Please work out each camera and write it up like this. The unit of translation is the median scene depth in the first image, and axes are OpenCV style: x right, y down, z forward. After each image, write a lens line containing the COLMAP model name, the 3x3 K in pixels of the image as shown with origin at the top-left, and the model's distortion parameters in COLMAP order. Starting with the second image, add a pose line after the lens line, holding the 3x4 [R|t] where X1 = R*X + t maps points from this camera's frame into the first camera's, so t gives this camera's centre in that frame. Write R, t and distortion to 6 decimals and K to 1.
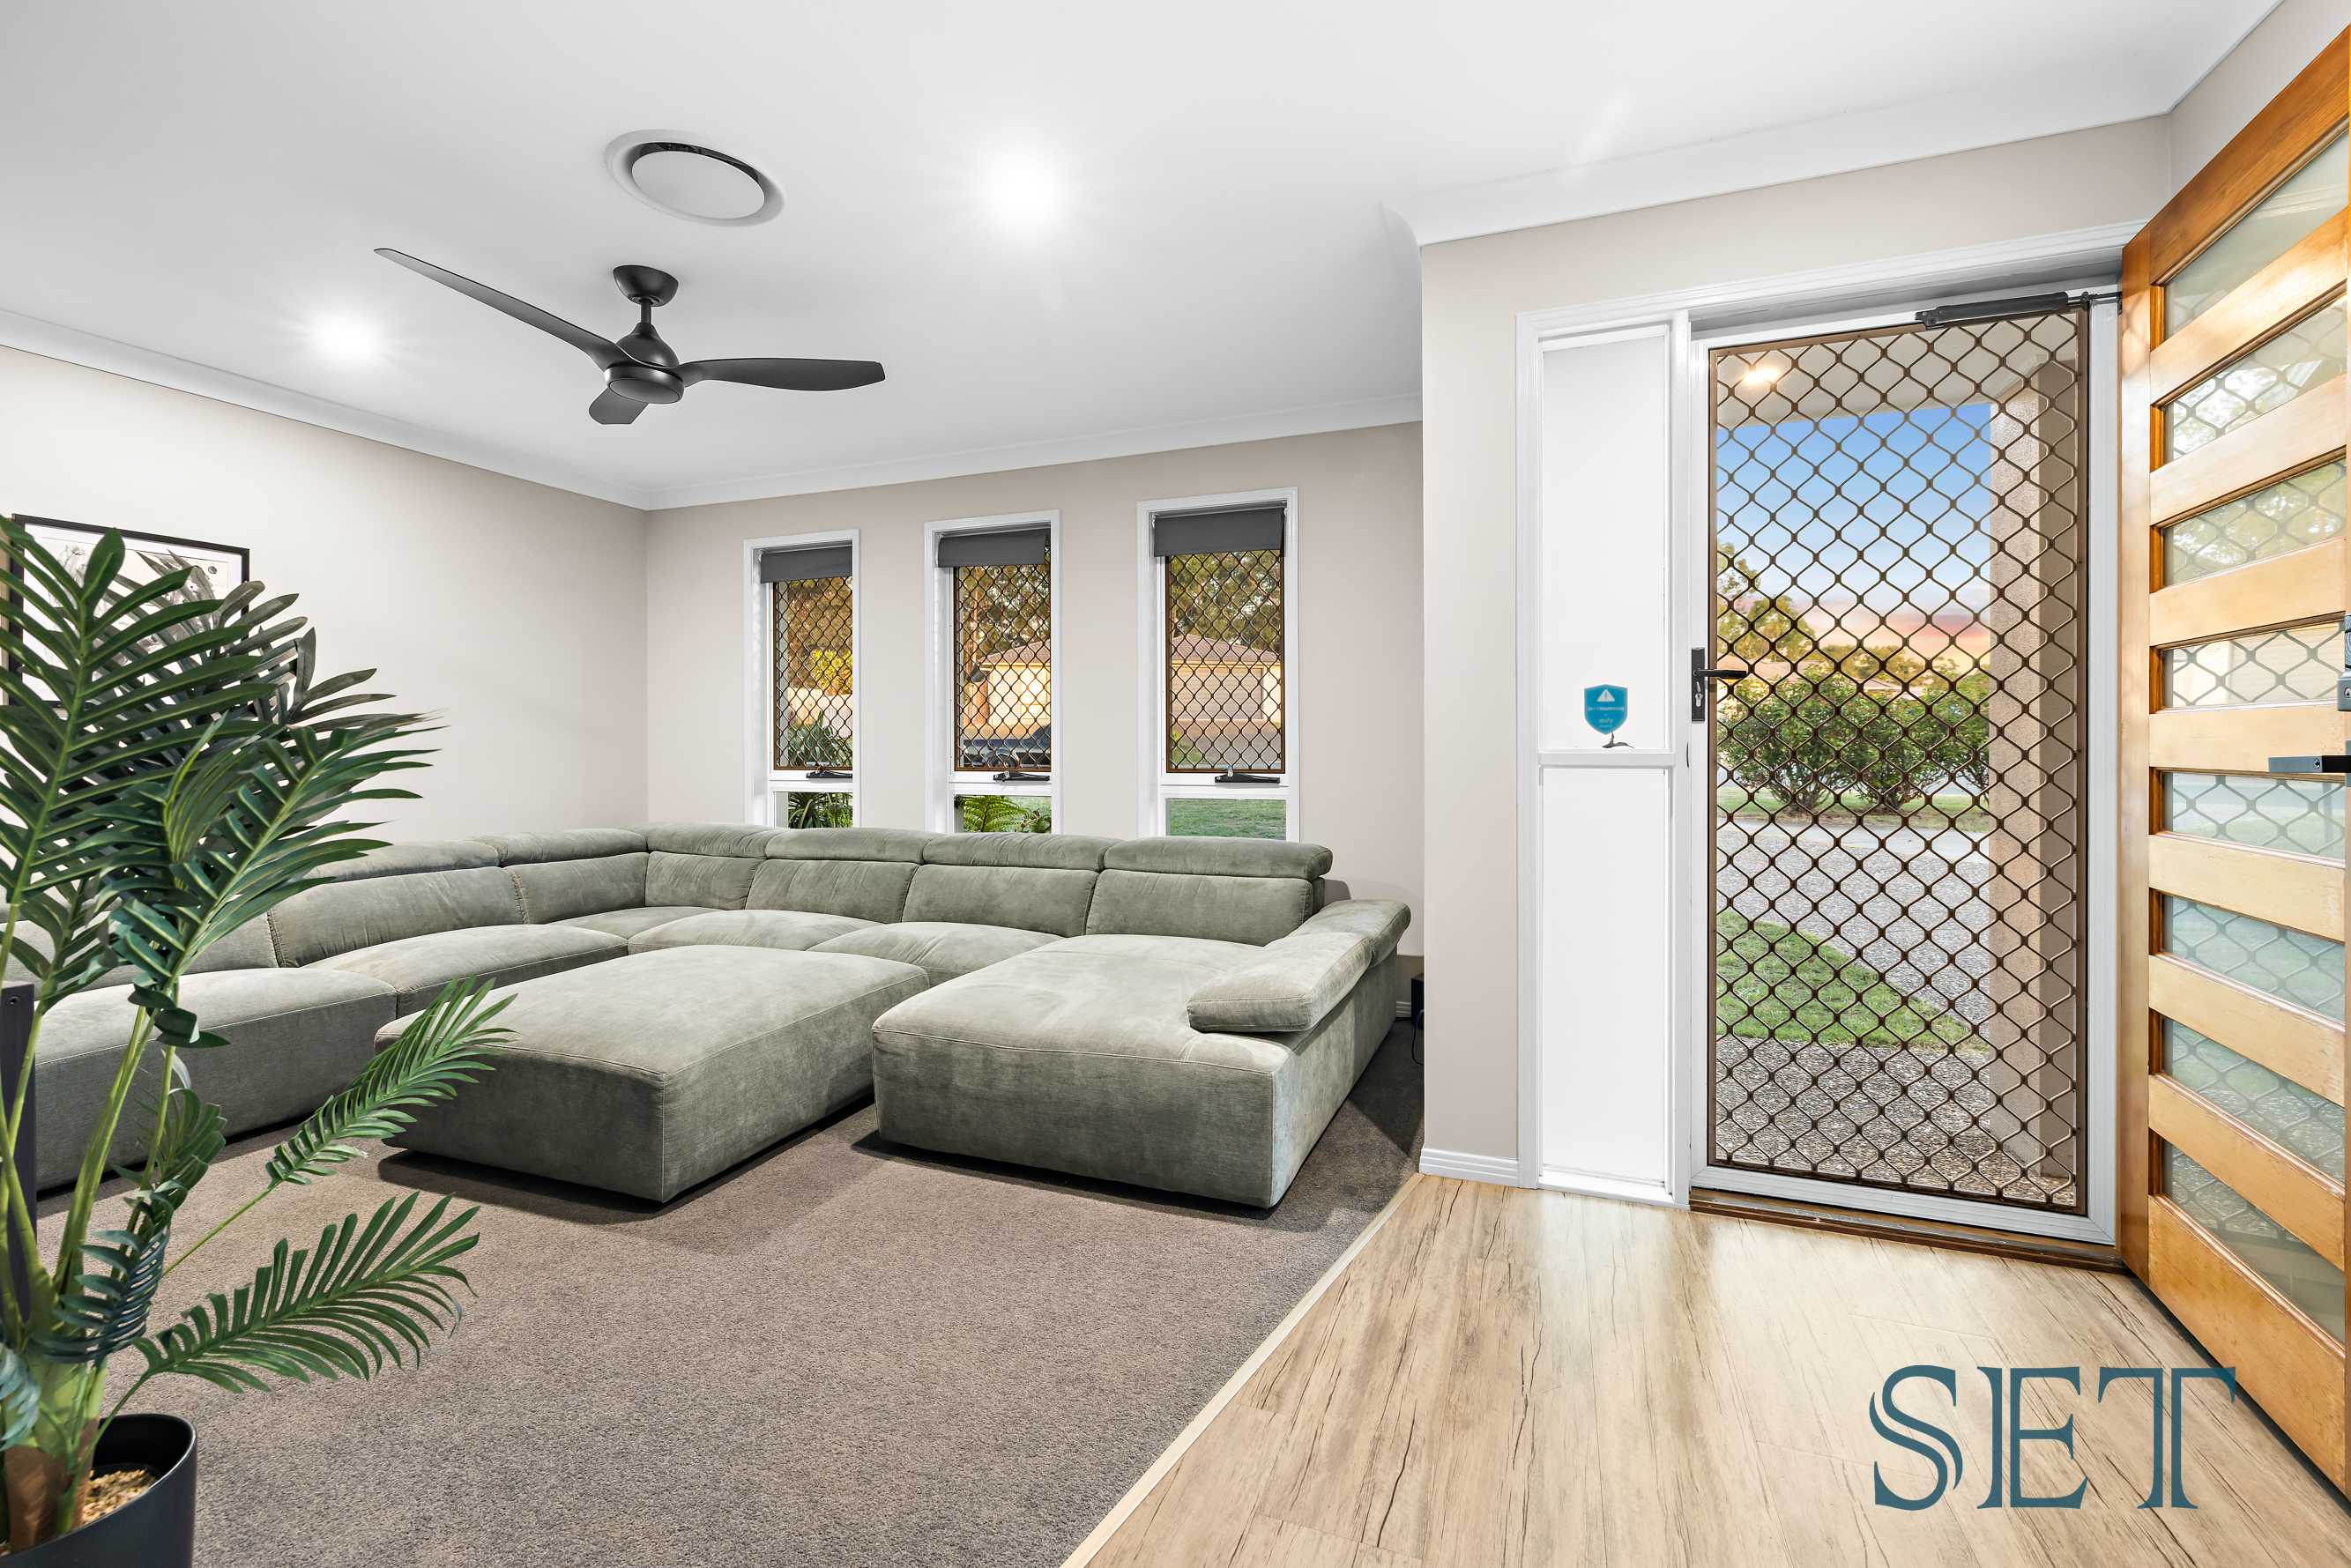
lens RADIAL K [[999.1, 0, 1178.0], [0, 999.1, 747.0], [0, 0, 1]] dist [0.001004, 0.000358]
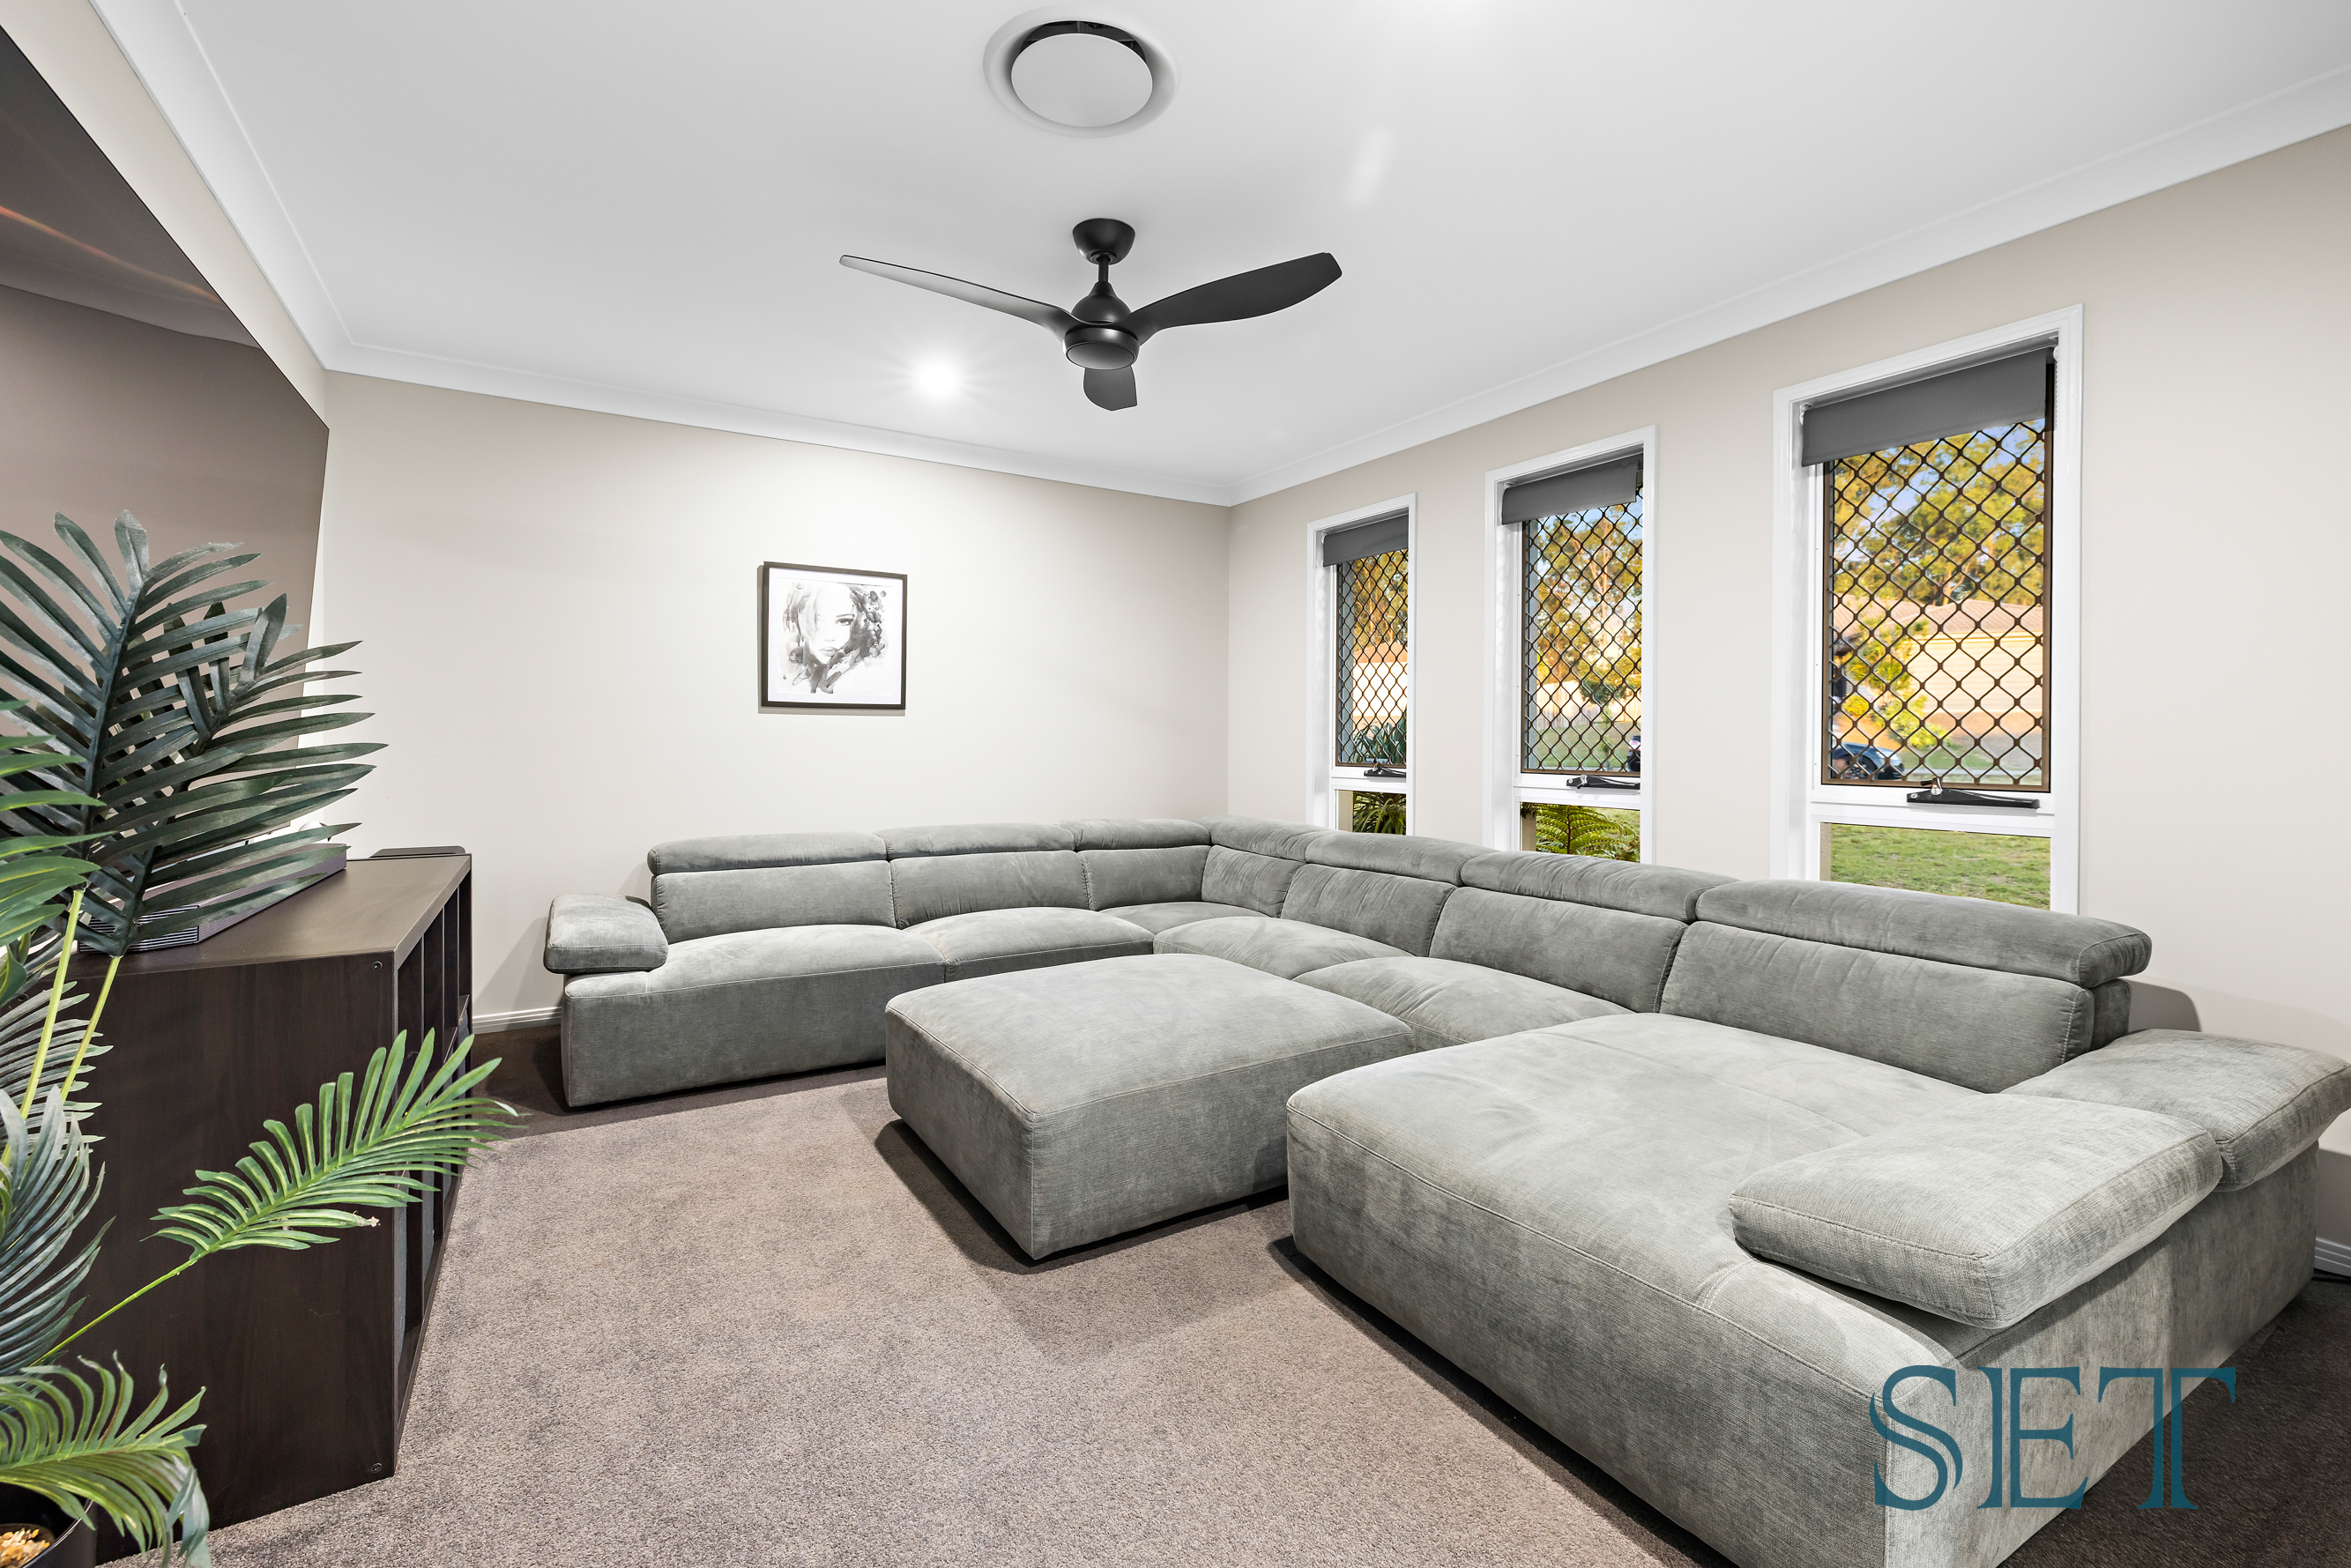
lens RADIAL K [[999.1, 0, 1178.0], [0, 999.1, 747.0], [0, 0, 1]] dist [0.001004, 0.000358]
pose [[0.788250, 0.011535, -0.615247, 0.082575], [-0.008790, 0.999933, 0.007486, -0.001069], [0.615293, -0.000493, 0.788299, 0.269964]]
